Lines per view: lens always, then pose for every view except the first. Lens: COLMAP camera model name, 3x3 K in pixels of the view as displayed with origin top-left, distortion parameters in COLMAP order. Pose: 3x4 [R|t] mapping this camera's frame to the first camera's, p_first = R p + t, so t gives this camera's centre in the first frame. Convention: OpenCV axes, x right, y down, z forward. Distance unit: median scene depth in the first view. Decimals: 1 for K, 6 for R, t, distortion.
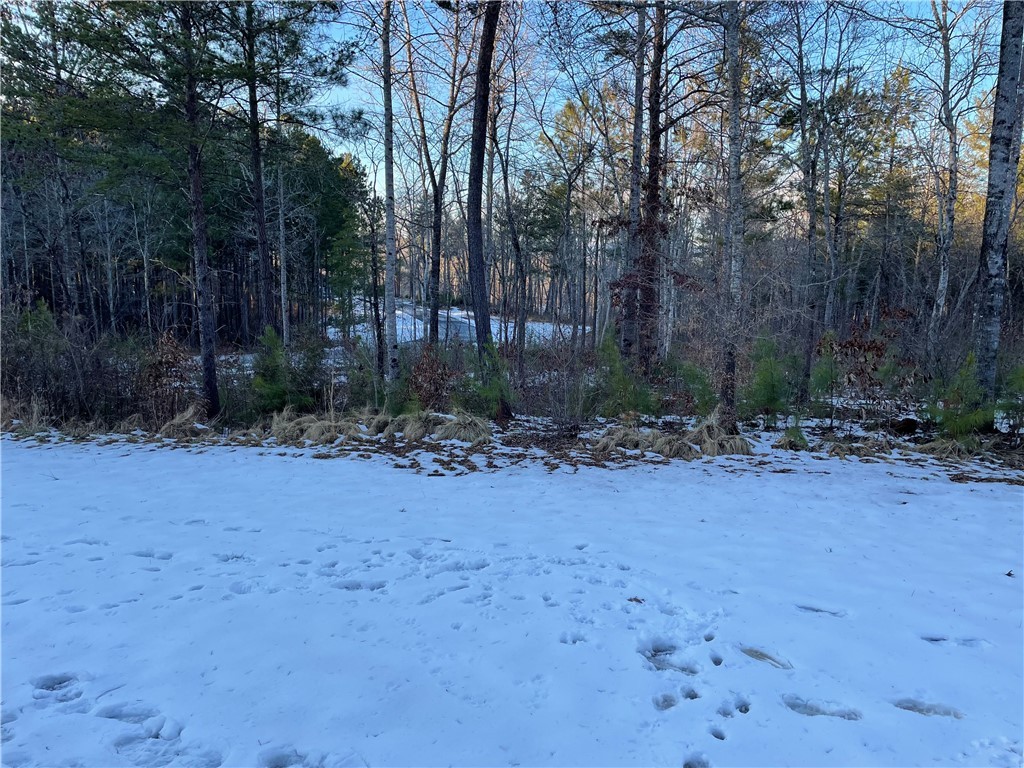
lens RADIAL K [[753.7, 0, 517.5], [0, 753.7, 383.3], [0, 0, 1]] dist [0.074381, -0.098172]
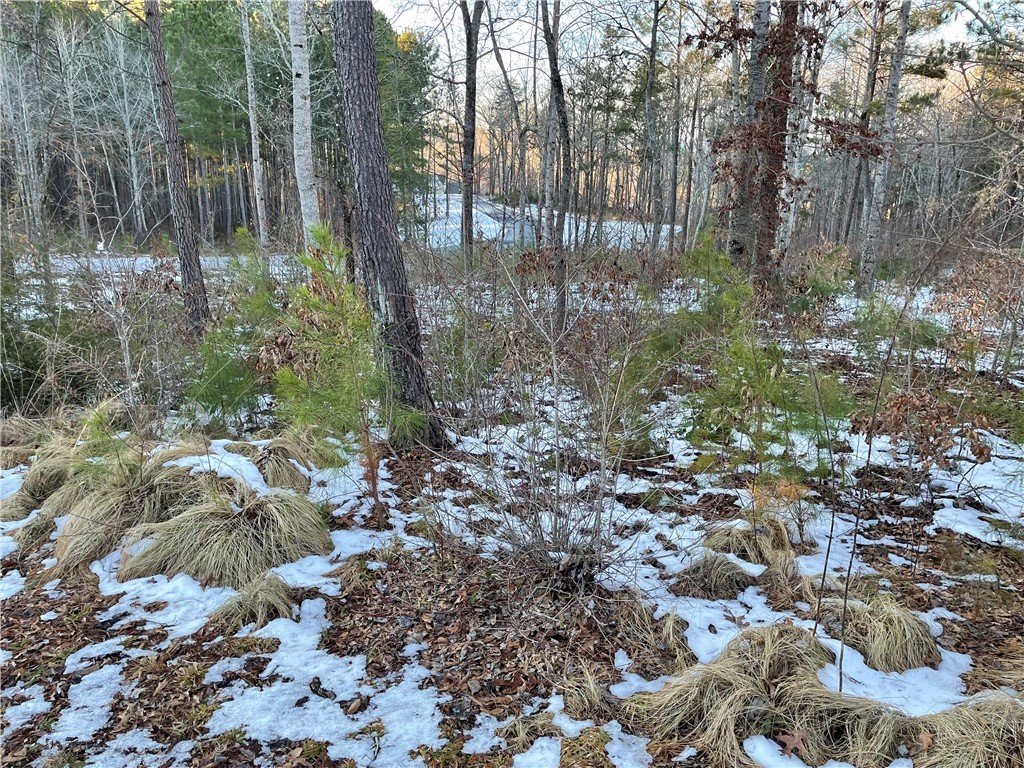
lens RADIAL K [[753.7, 0, 517.5], [0, 753.7, 383.3], [0, 0, 1]] dist [0.074381, -0.098172]
pose [[0.993489, 0.028286, -0.110359, 0.015758], [-0.014022, 0.991682, 0.127943, -0.008124], [0.113060, -0.125563, 0.985622, 0.140343]]
